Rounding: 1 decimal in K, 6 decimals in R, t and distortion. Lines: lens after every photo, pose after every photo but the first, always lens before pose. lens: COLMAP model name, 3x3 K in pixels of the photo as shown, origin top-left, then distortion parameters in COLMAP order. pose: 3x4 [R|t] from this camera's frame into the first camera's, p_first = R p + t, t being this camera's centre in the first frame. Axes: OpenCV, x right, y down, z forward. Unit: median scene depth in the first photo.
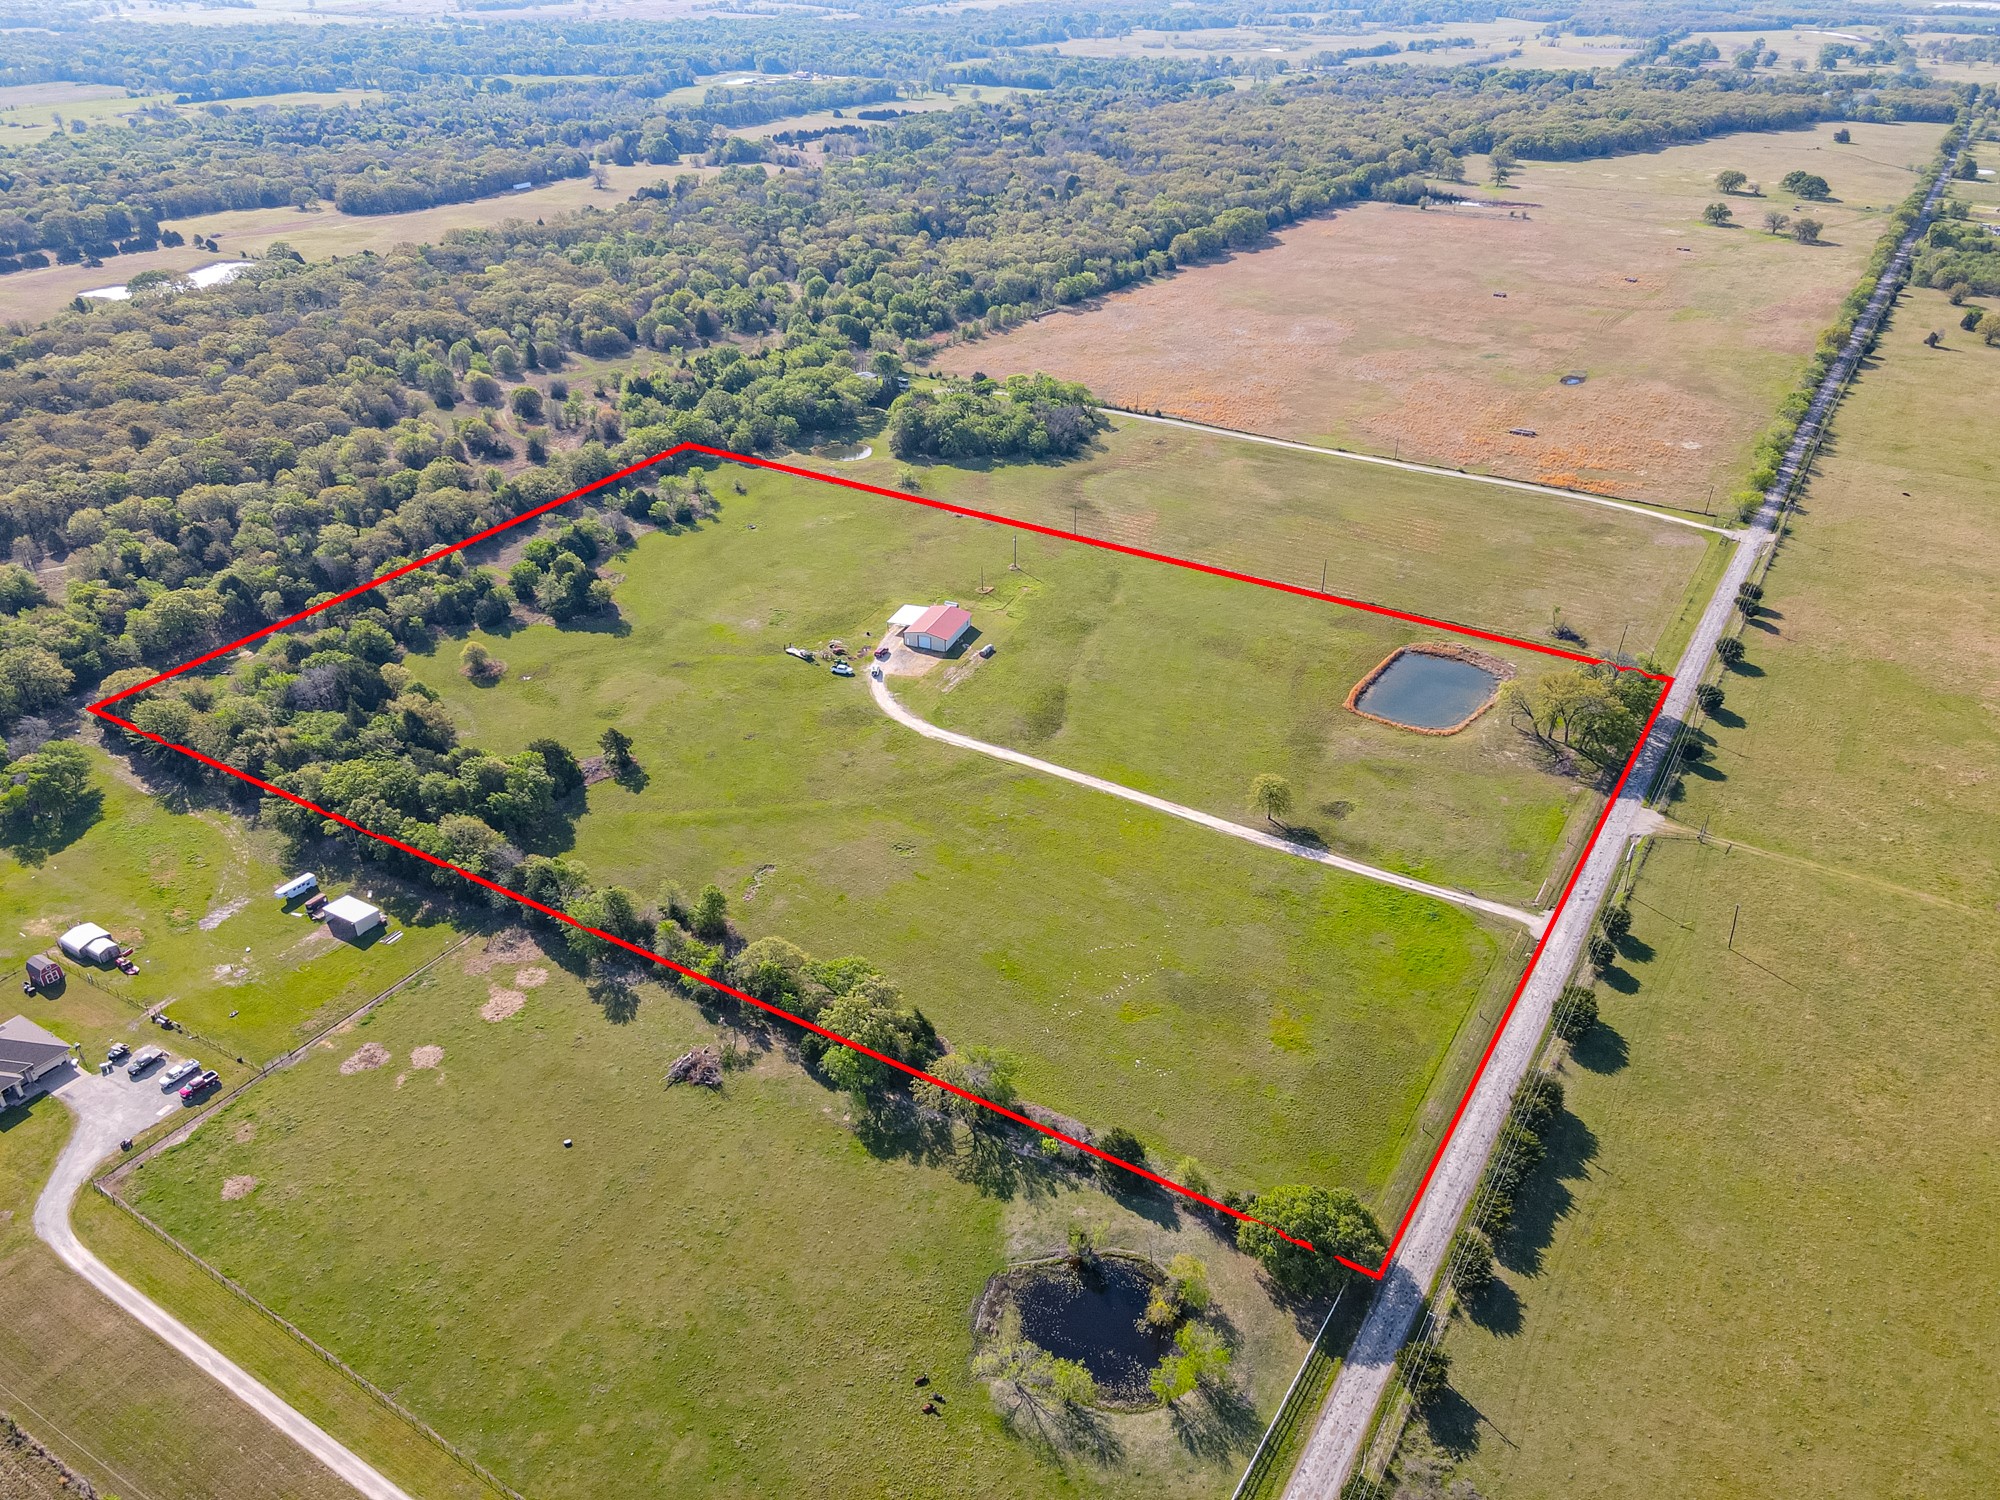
lens RADIAL K [[1459.7, 0, 989.0], [0, 1459.7, 751.1], [0, 0, 1]] dist [0.013884, 0.006233]
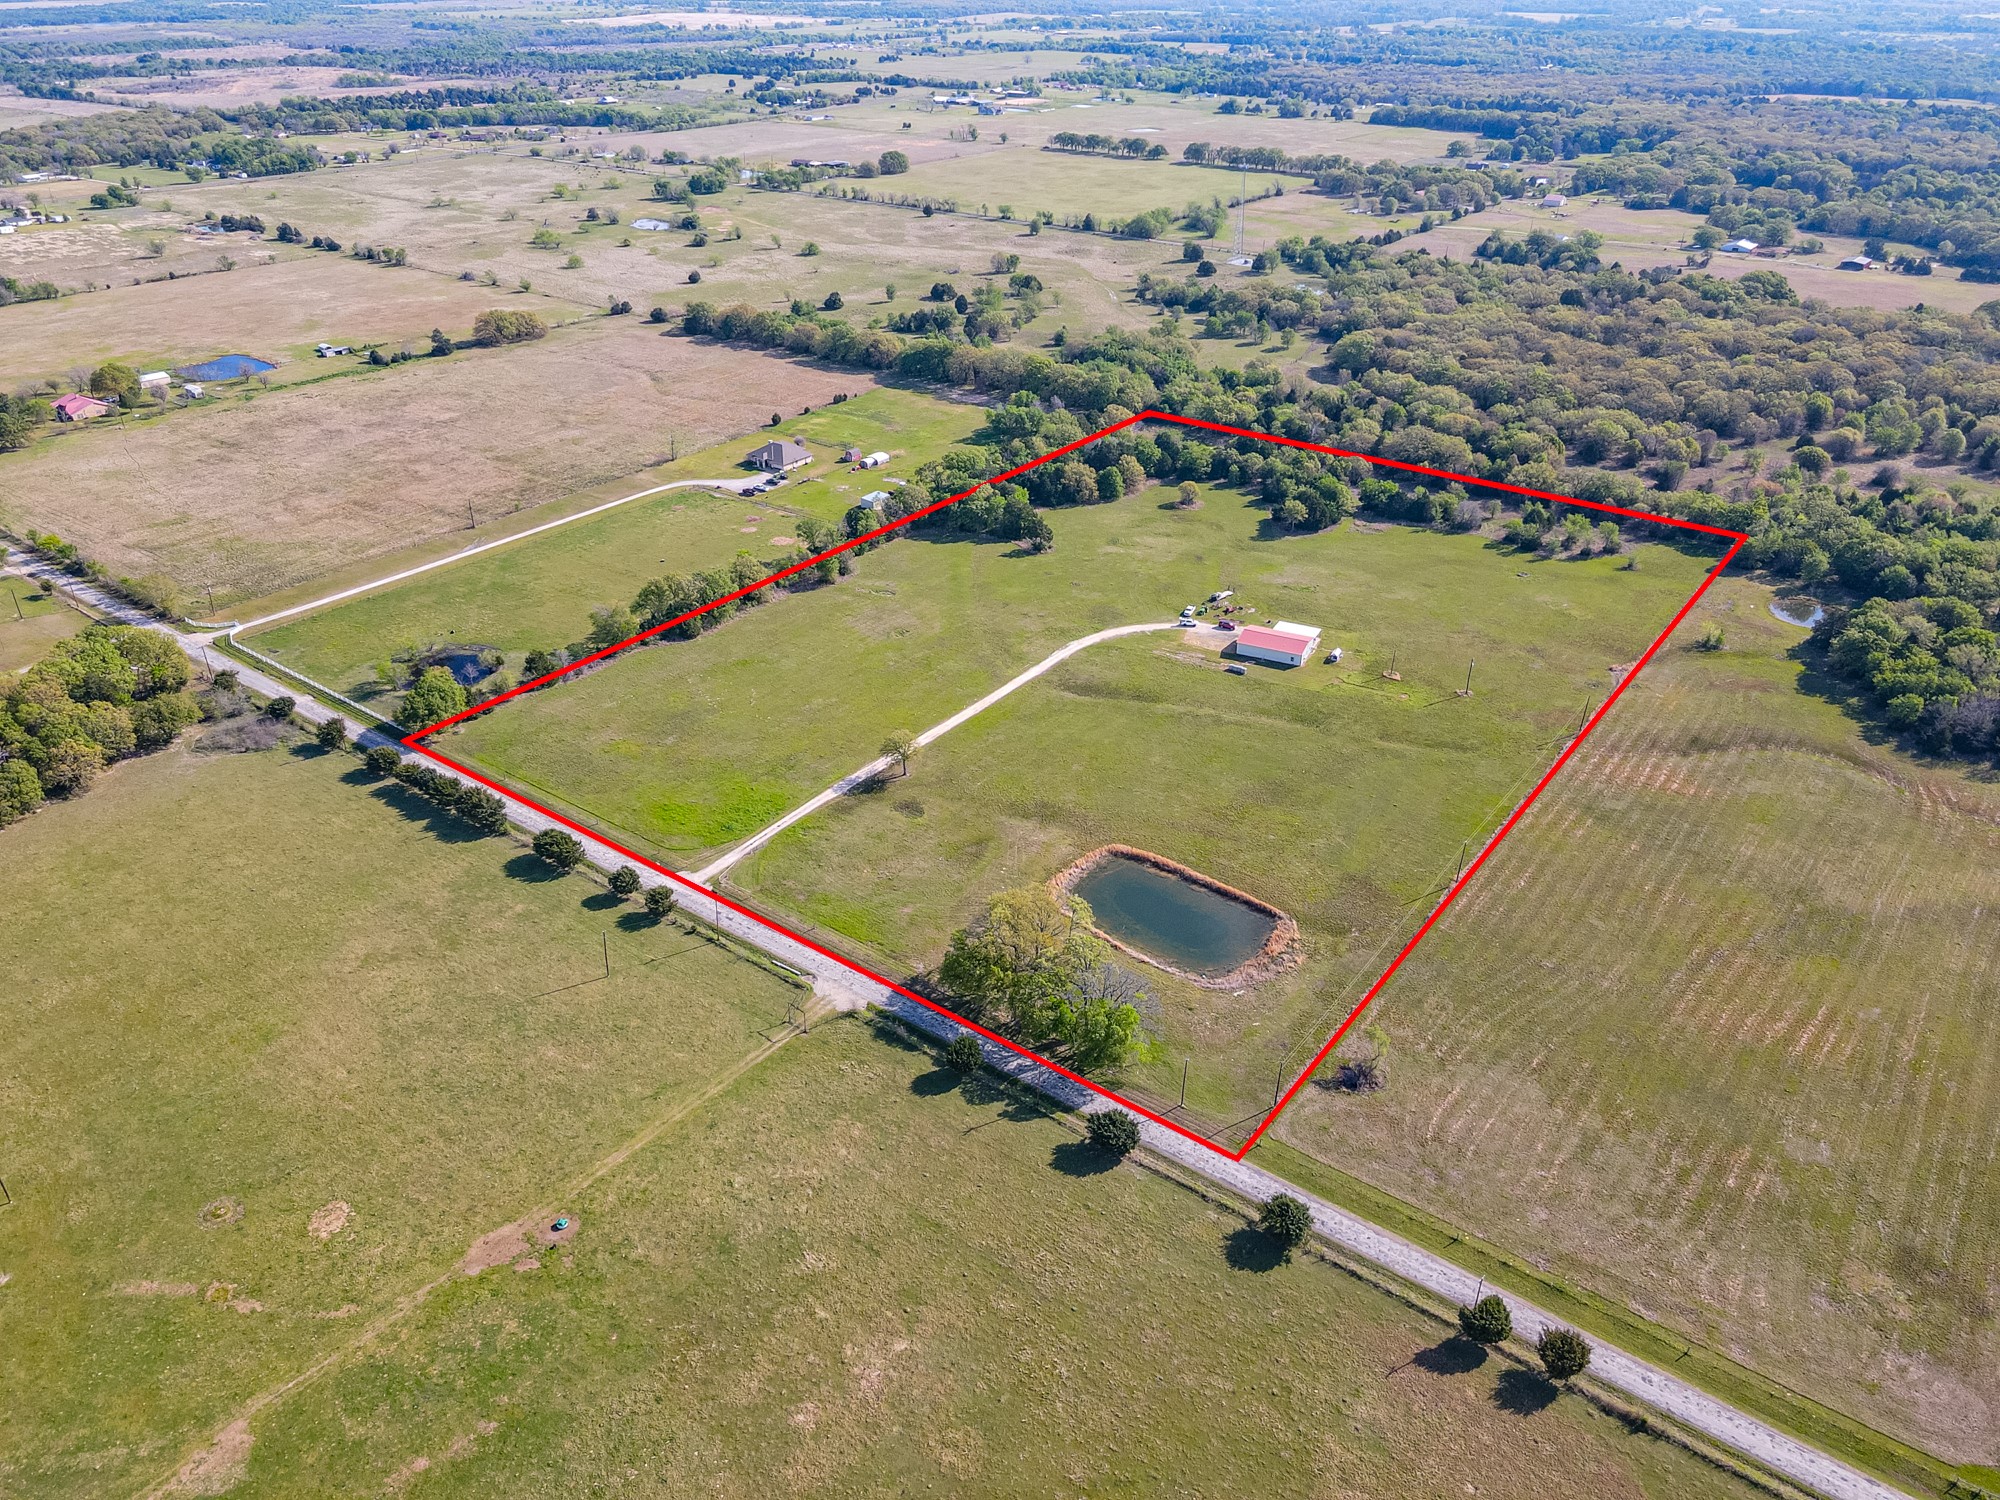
lens RADIAL K [[1459.7, 0, 989.0], [0, 1459.7, 751.1], [0, 0, 1]] dist [0.013884, 0.006233]
pose [[-0.092383, 0.485466, -0.869361, 0.923584], [-0.495073, 0.735134, 0.463120, -0.411775], [0.863926, 0.473182, 0.172428, 0.711672]]
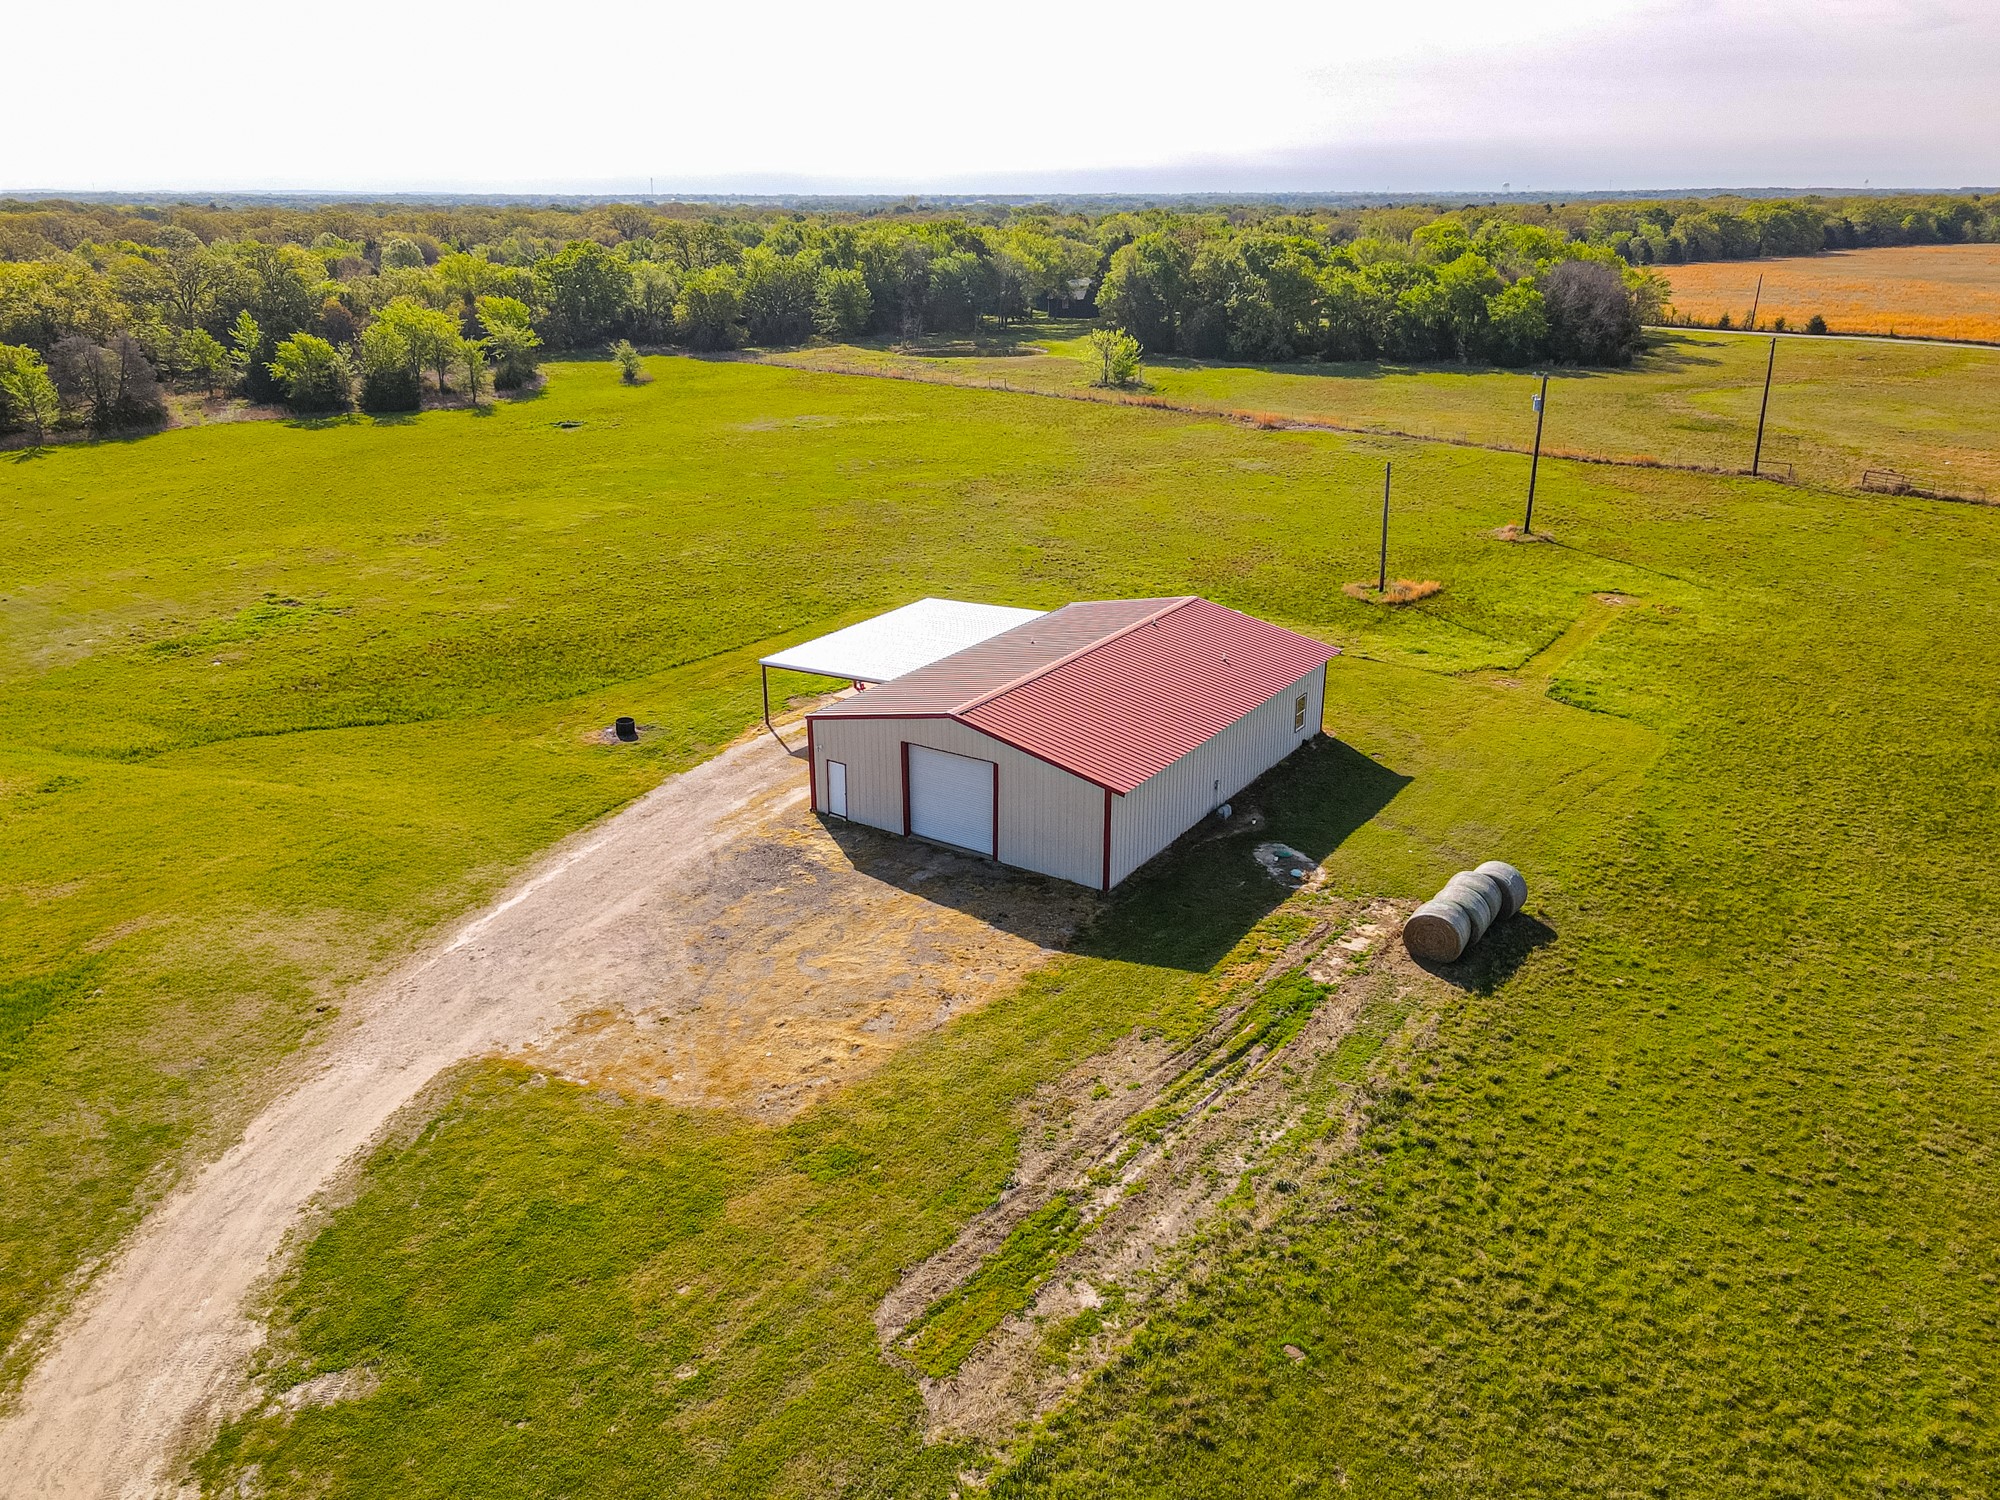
lens RADIAL K [[1459.7, 0, 989.0], [0, 1459.7, 751.1], [0, 0, 1]] dist [0.013884, 0.006233]
pose [[0.977324, 0.071604, -0.199275, -0.016290], [-0.103413, 0.982629, -0.154098, -0.060575], [0.184780, 0.171211, 0.967752, 0.888254]]
